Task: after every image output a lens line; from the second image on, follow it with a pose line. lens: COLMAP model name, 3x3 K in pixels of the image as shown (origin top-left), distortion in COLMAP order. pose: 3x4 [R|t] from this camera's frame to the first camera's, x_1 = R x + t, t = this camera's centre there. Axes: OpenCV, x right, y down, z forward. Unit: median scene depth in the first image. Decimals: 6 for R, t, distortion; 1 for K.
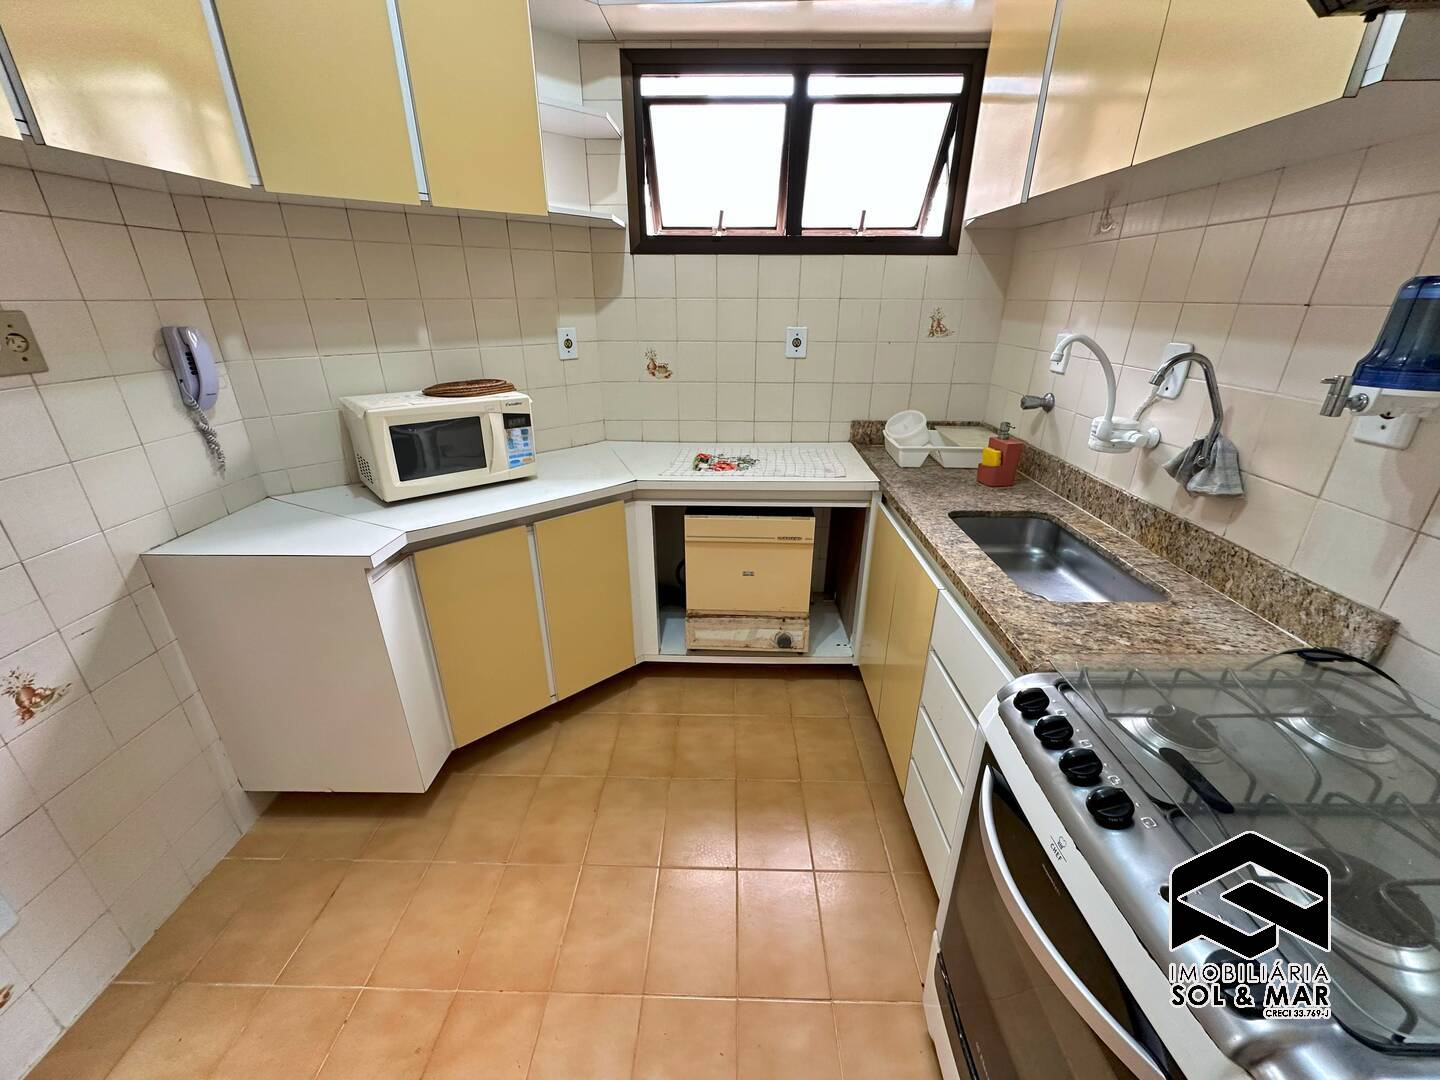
lens RADIAL K [[574.2, 0, 720.0], [0, 574.2, 540.0], [0, 0, 1]] dist [-0.001945, 0.000494]
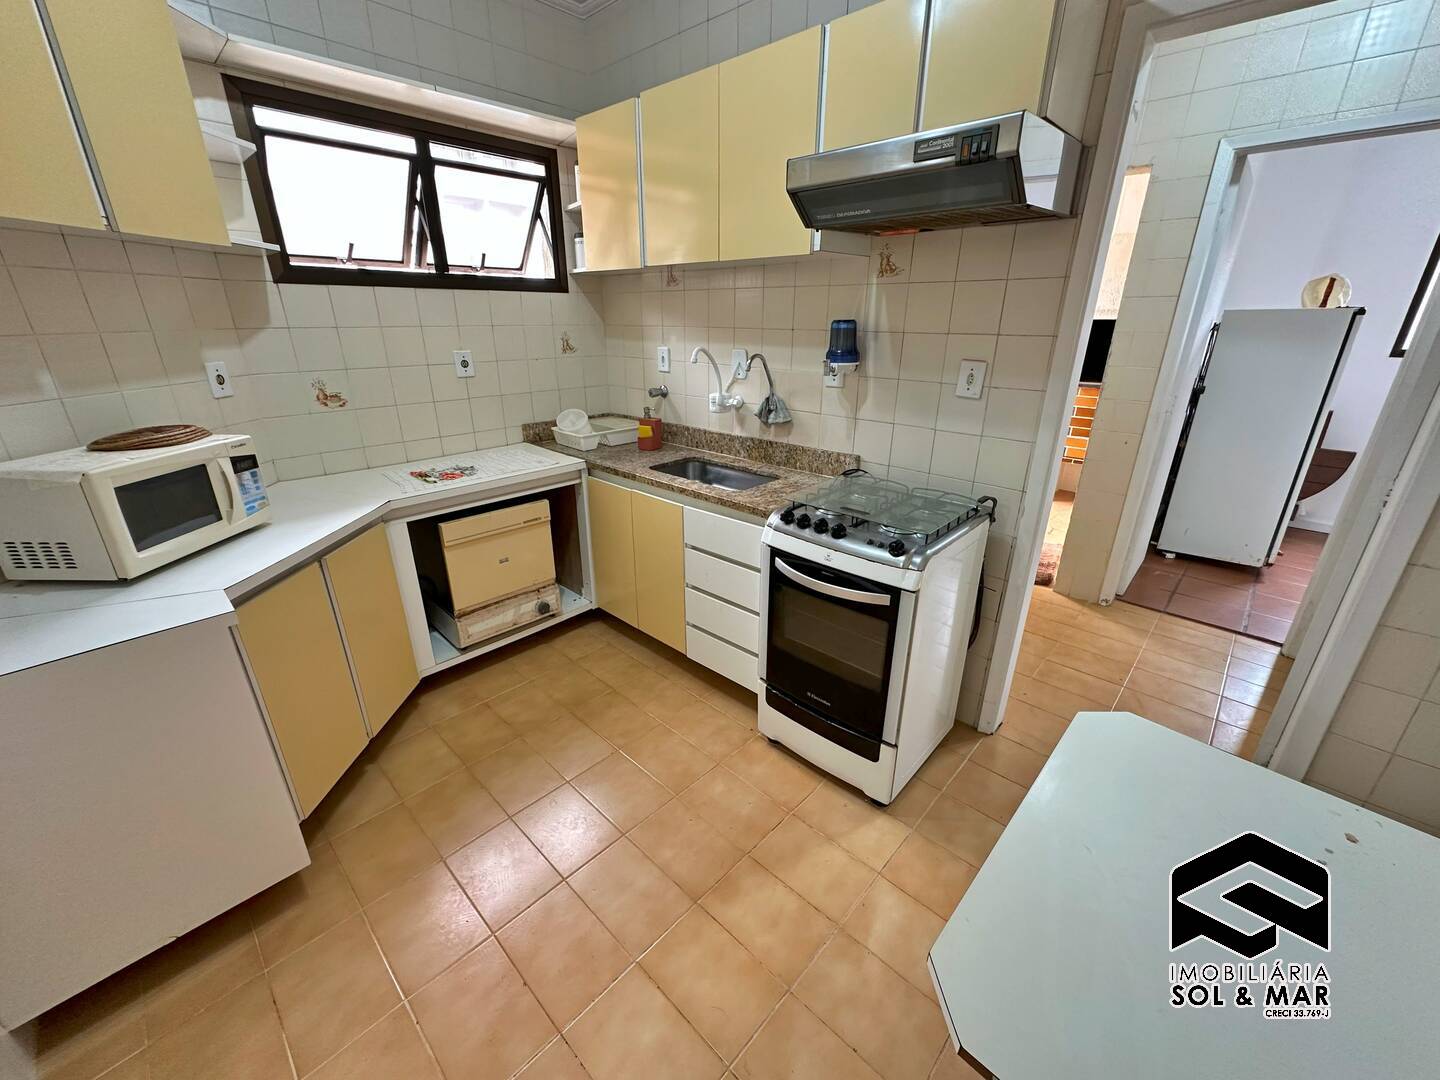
lens RADIAL K [[574.2, 0, 720.0], [0, 574.2, 540.0], [0, 0, 1]] dist [-0.001945, 0.000494]
pose [[0.674003, -0.269155, 0.687950, -0.497296], [0.287410, 0.953433, 0.091440, 0.043016], [-0.680526, 0.136093, 0.719974, -0.158353]]
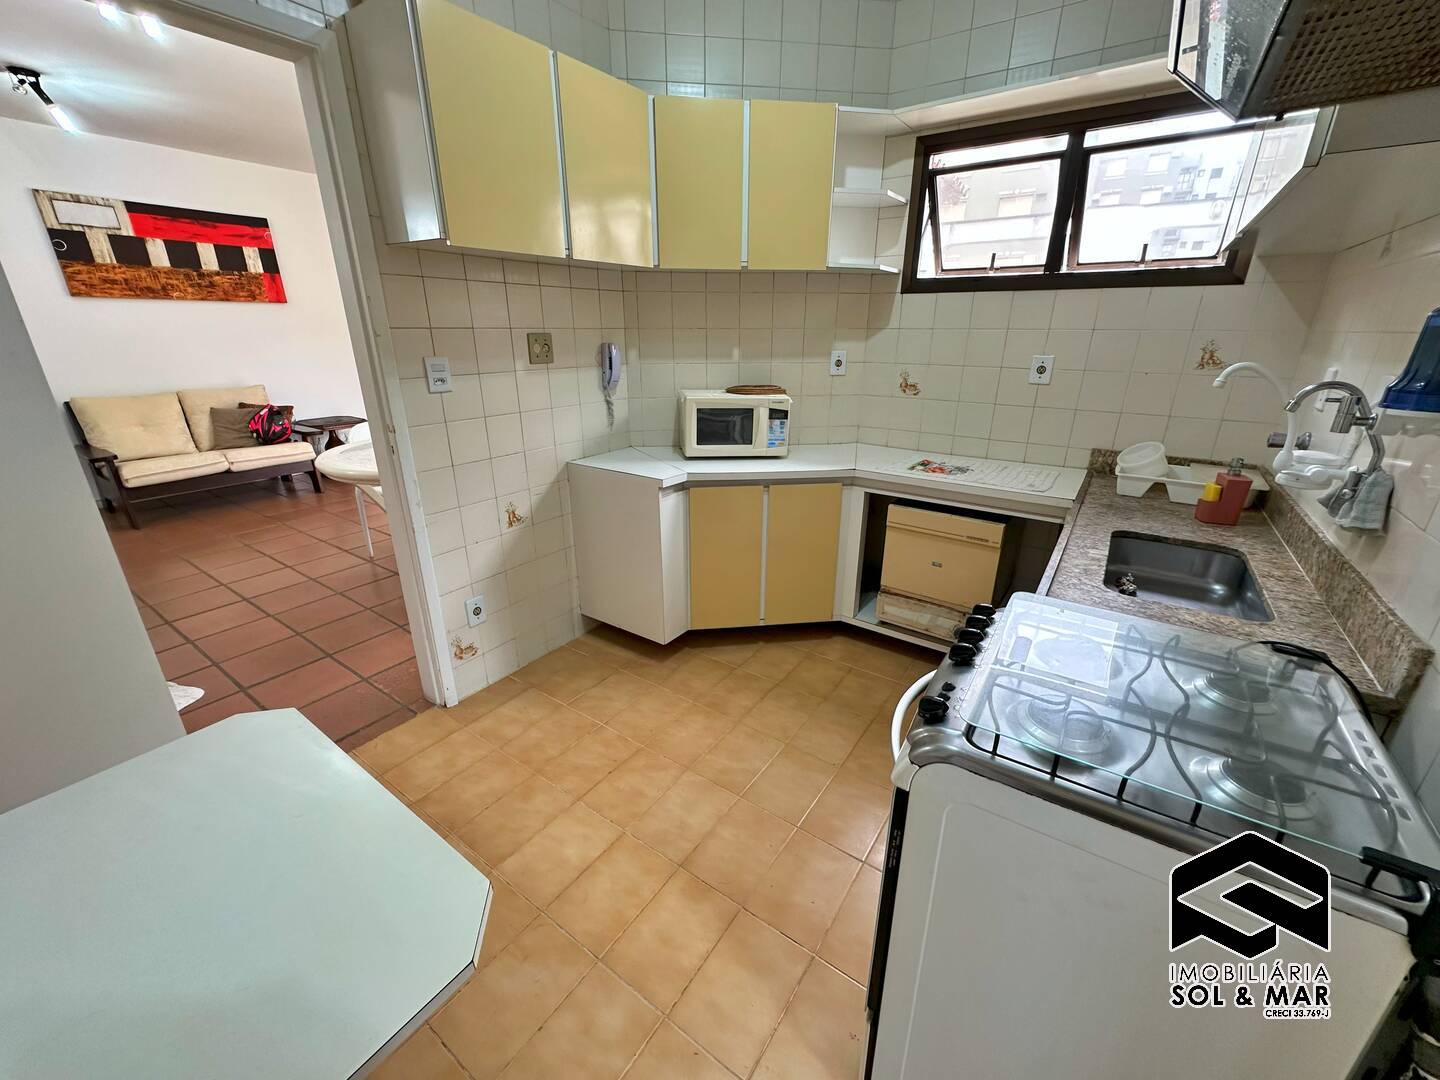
lens RADIAL K [[574.2, 0, 720.0], [0, 574.2, 540.0], [0, 0, 1]] dist [-0.001945, 0.000494]
pose [[0.831217, 0.193505, -0.521186, 0.310035], [-0.218841, 0.975671, 0.013226, 0.101101], [0.511065, 0.103063, 0.853341, -0.228175]]
